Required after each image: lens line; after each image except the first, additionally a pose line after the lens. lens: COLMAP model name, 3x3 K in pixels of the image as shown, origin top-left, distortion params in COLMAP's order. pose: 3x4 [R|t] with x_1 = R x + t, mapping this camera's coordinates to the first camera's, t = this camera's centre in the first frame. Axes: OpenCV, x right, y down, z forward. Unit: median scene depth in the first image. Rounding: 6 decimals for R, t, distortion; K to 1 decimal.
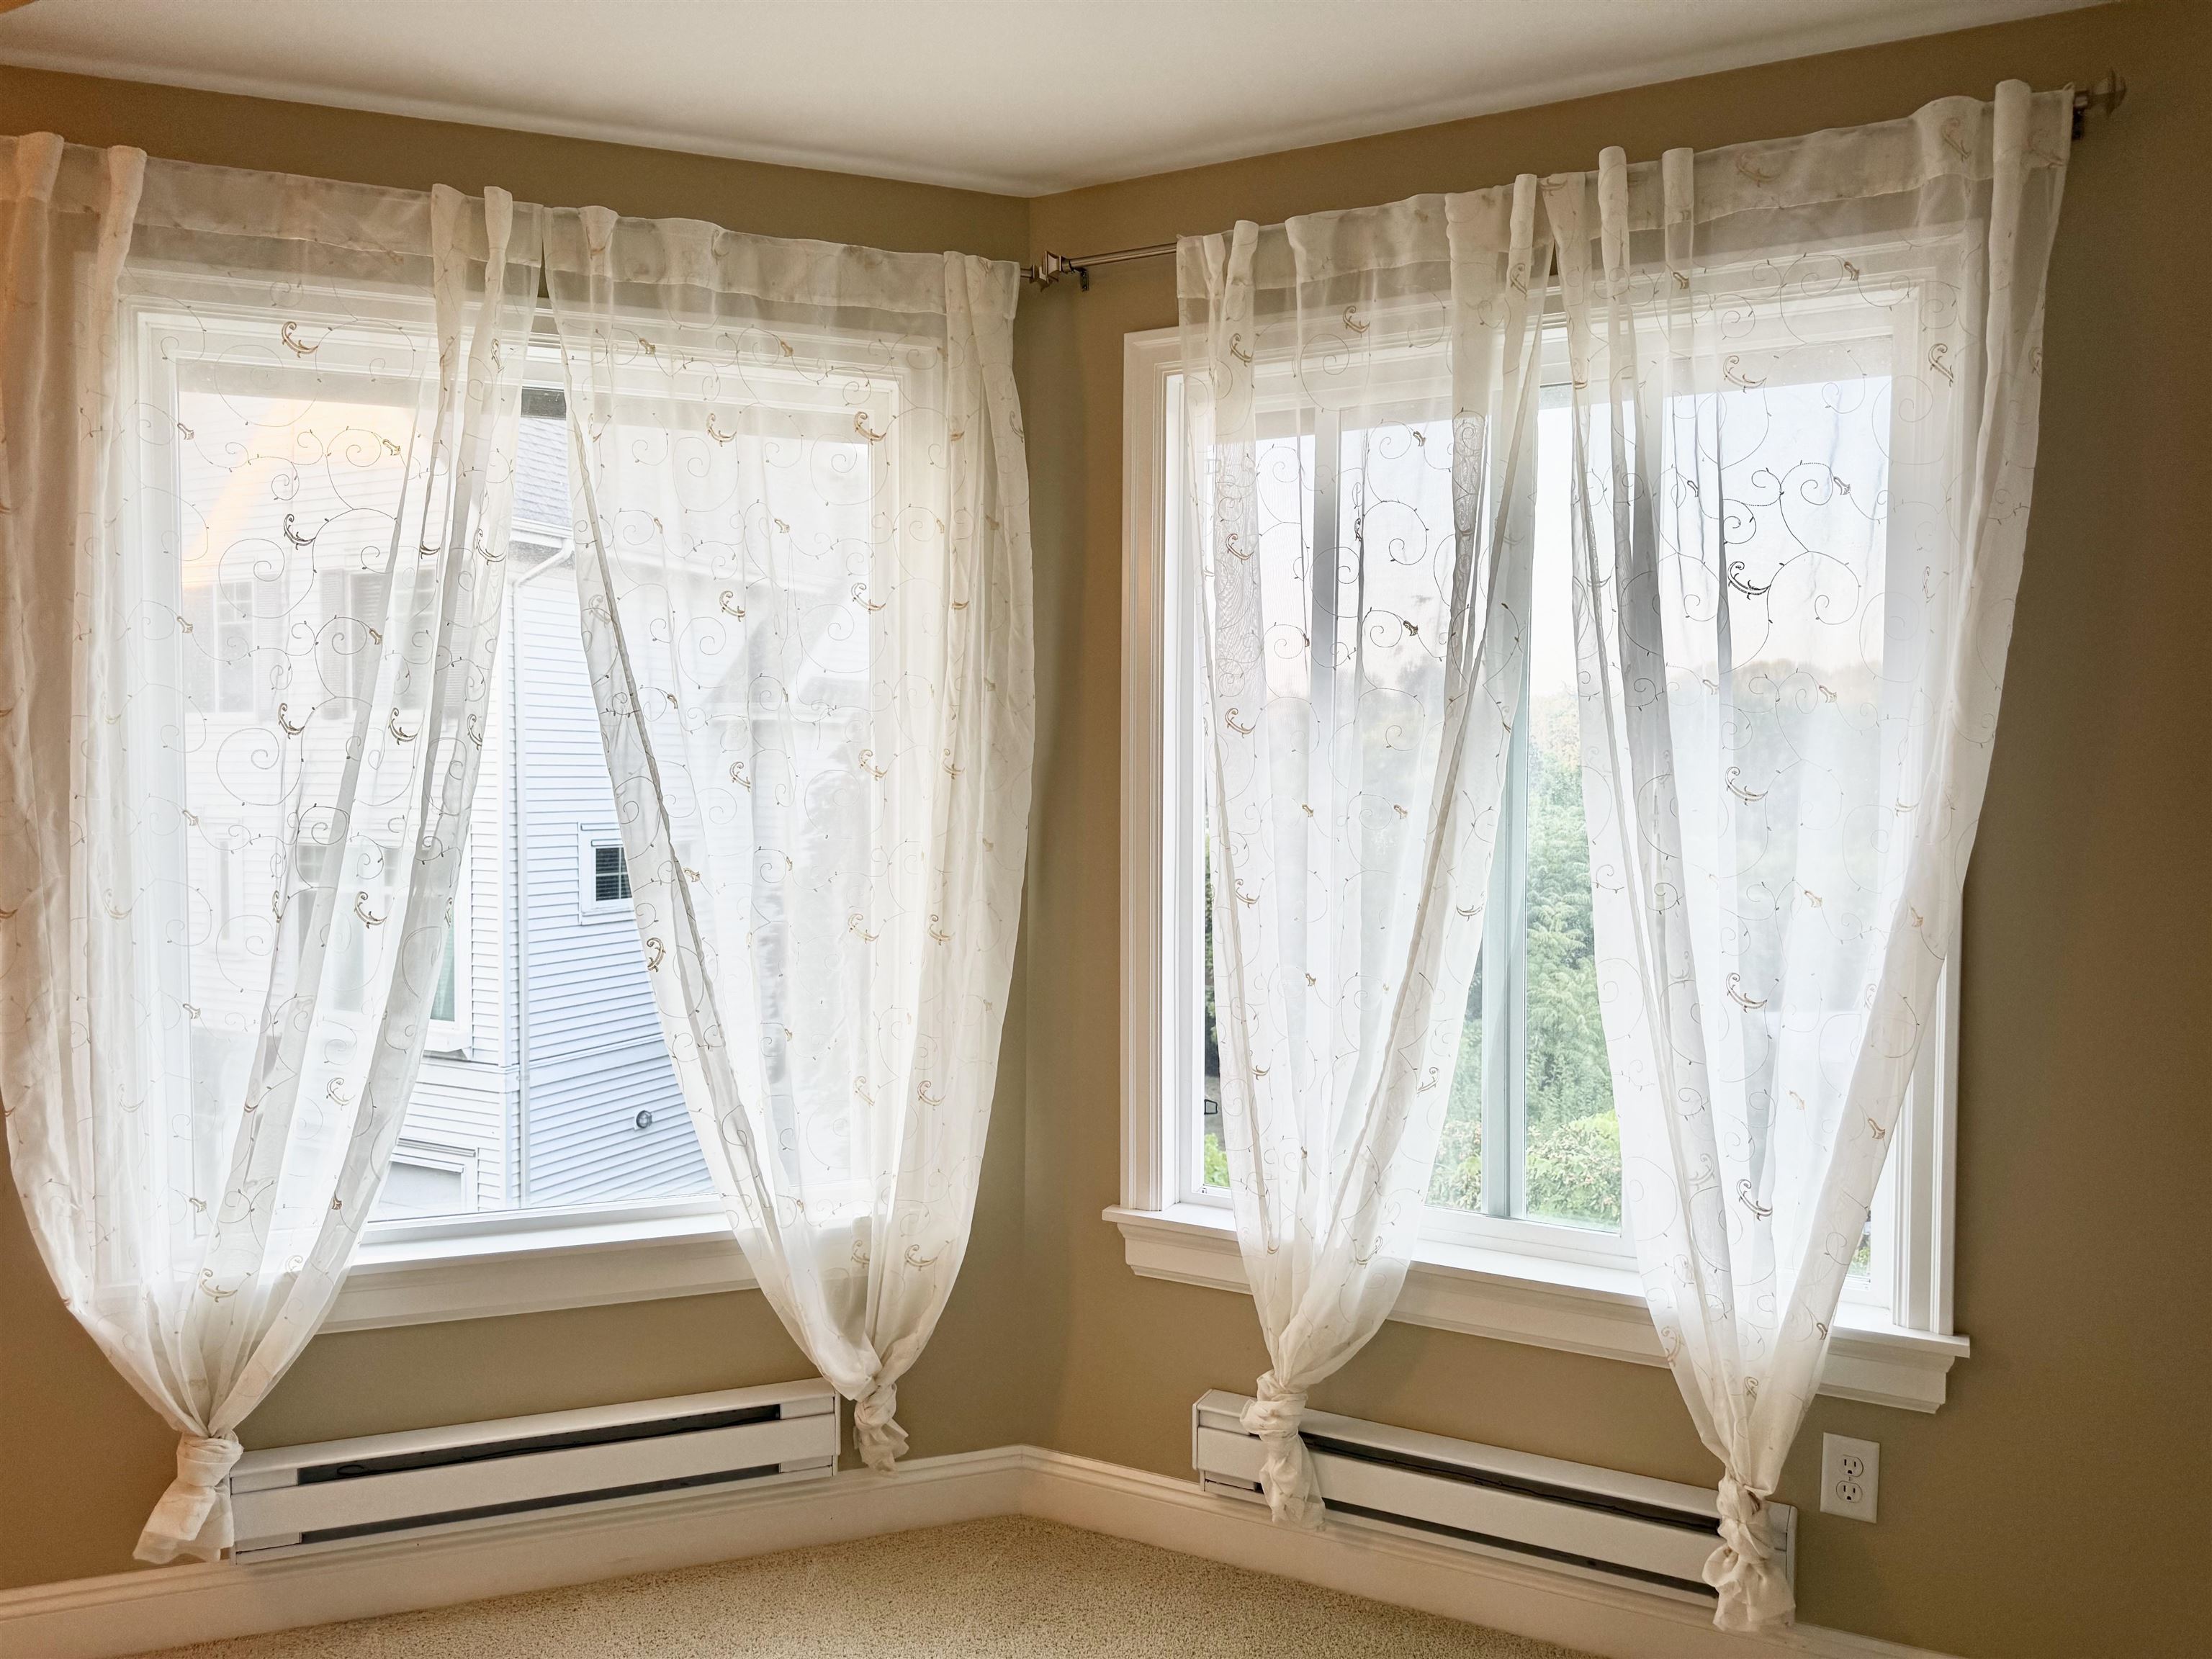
lens RADIAL K [[1548.0, 0, 1109.6], [0, 1548.0, 833.8], [0, 0, 1]] dist [0.073427, -0.094937]
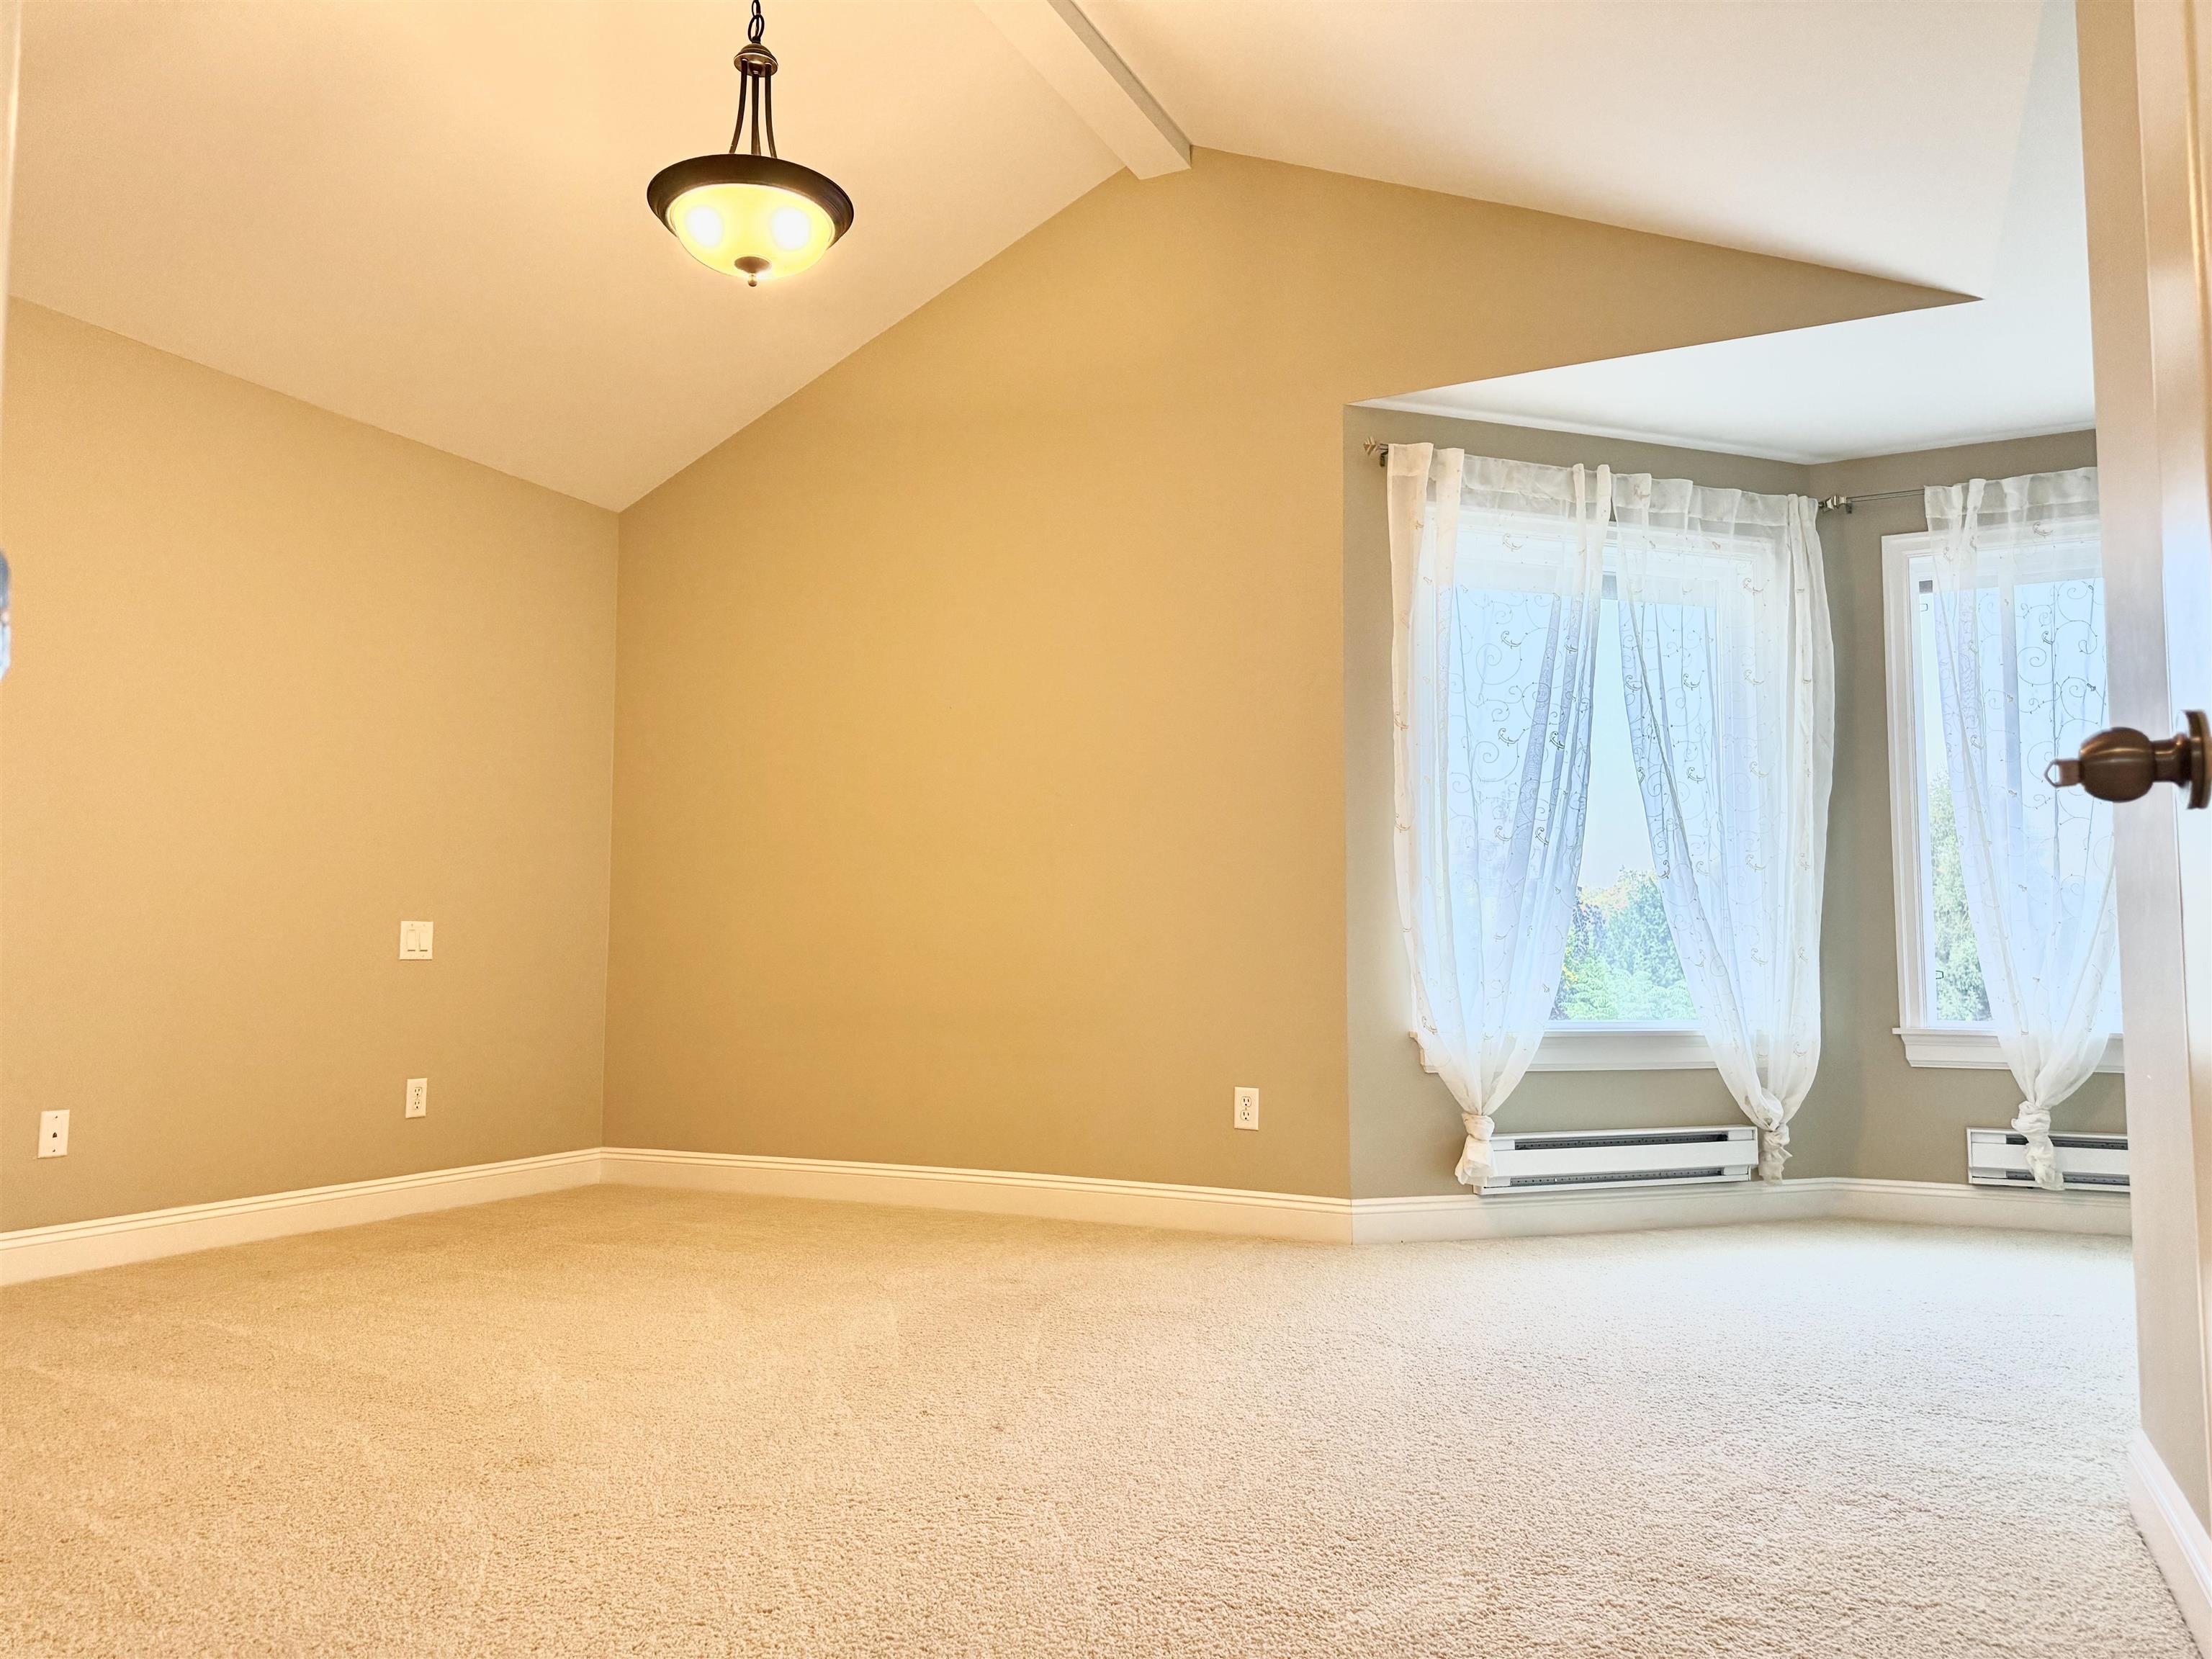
lens RADIAL K [[1548.0, 0, 1109.6], [0, 1548.0, 833.8], [0, 0, 1]] dist [0.073427, -0.094937]
pose [[0.999905, -0.002716, 0.013486, -0.982017], [0.004393, 0.992029, -0.125936, 0.267502], [-0.013037, 0.125983, 0.991947, -0.813525]]
